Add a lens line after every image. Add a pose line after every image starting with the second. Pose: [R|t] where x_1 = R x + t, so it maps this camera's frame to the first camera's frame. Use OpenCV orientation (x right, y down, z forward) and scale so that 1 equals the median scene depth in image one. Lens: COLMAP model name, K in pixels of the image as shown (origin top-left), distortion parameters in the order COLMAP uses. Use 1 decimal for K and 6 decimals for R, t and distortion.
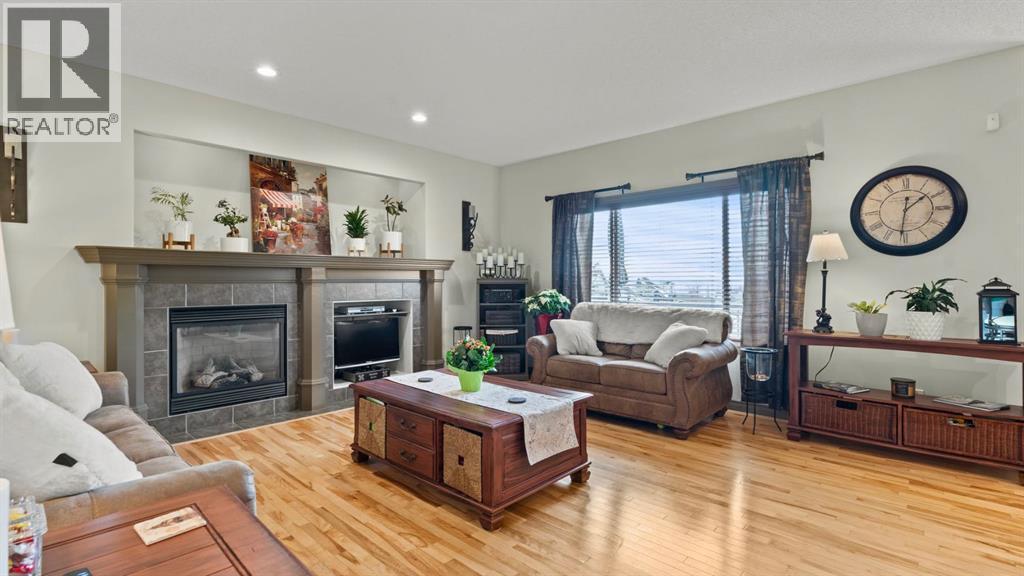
lens RADIAL K [[460.7, 0, 506.6], [0, 460.7, 282.3], [0, 0, 1]] dist [-0.009974, 0.002637]
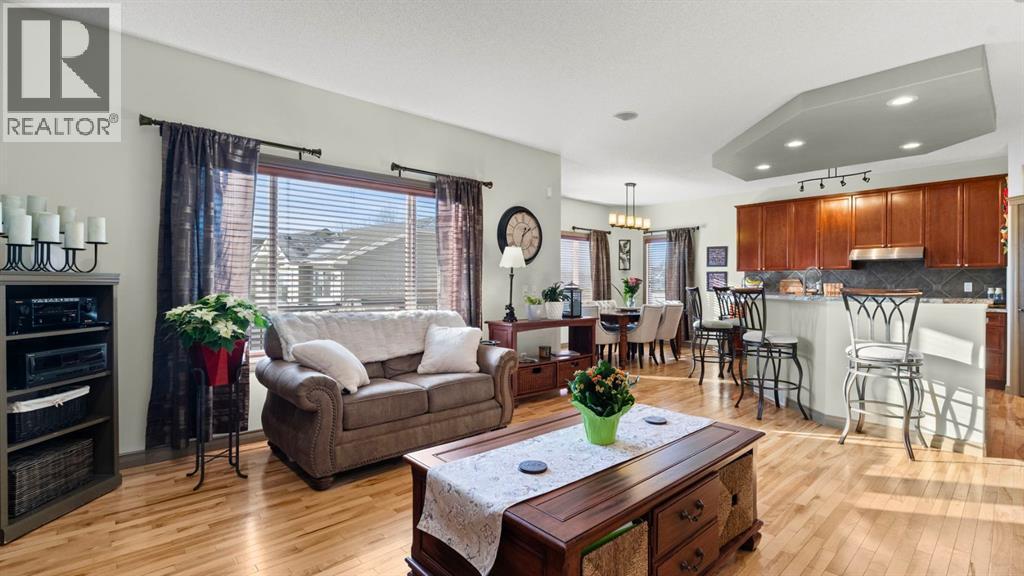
lens RADIAL K [[460.7, 0, 510.7], [0, 460.7, 287.4], [0, 0, 1]] dist [-0.009974, 0.002637]
pose [[0.082158, -0.005193, 0.996606, -0.470625], [-0.001639, 0.999984, 0.005346, 0.003403], [-0.996618, -0.002072, 0.082149, 0.662014]]
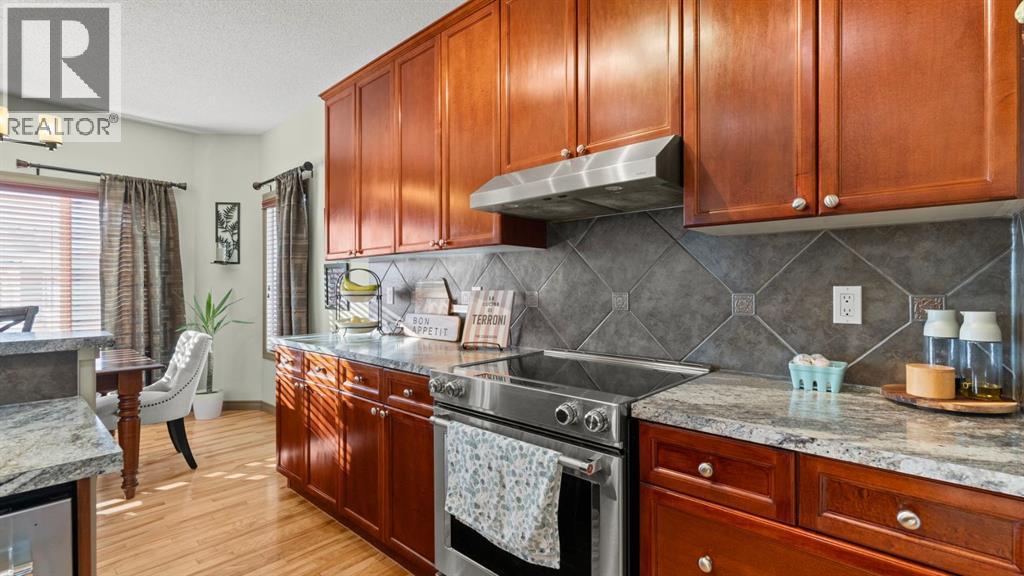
lens RADIAL K [[460.7, 0, 511.6], [0, 460.7, 291.8], [0, 0, 1]] dist [-0.009974, 0.002637]
pose [[-0.026353, 0.000505, 0.999653, 0.572605], [0.002755, 0.999996, -0.000432, -0.001650], [-0.999649, 0.002743, -0.026354, -0.244685]]
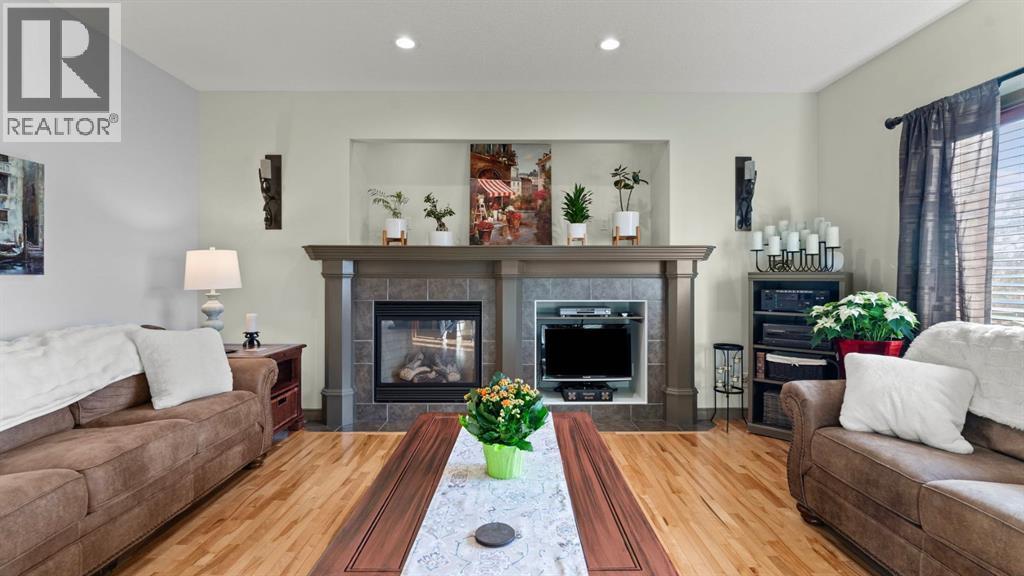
lens RADIAL K [[460.7, 0, 520.6], [0, 460.7, 275.6], [0, 0, 1]] dist [-0.009974, 0.002637]
pose [[0.700034, 0.000046, -0.714109, 0.202161], [-0.003680, 0.999987, -0.003543, -0.000329], [0.714100, 0.005108, 0.700025, 0.384692]]
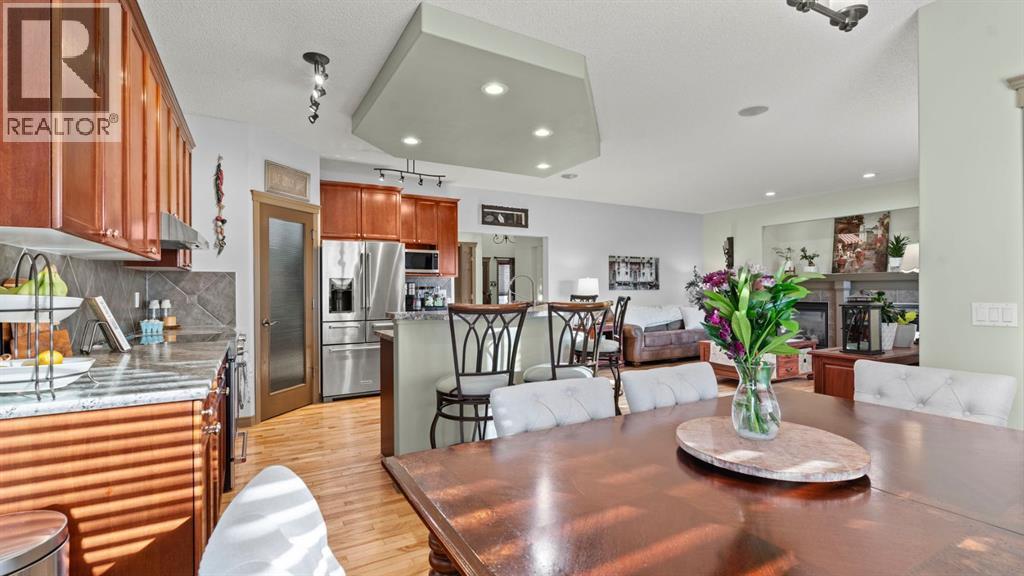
lens RADIAL K [[460.7, 0, 509.9], [0, 460.7, 286.4], [0, 0, 1]] dist [-0.009974, 0.002637]
pose [[-0.293851, -0.002519, -0.955848, 1.398872], [0.003190, 0.999988, -0.003616, -0.010073], [0.955846, -0.004112, -0.293839, 0.329005]]
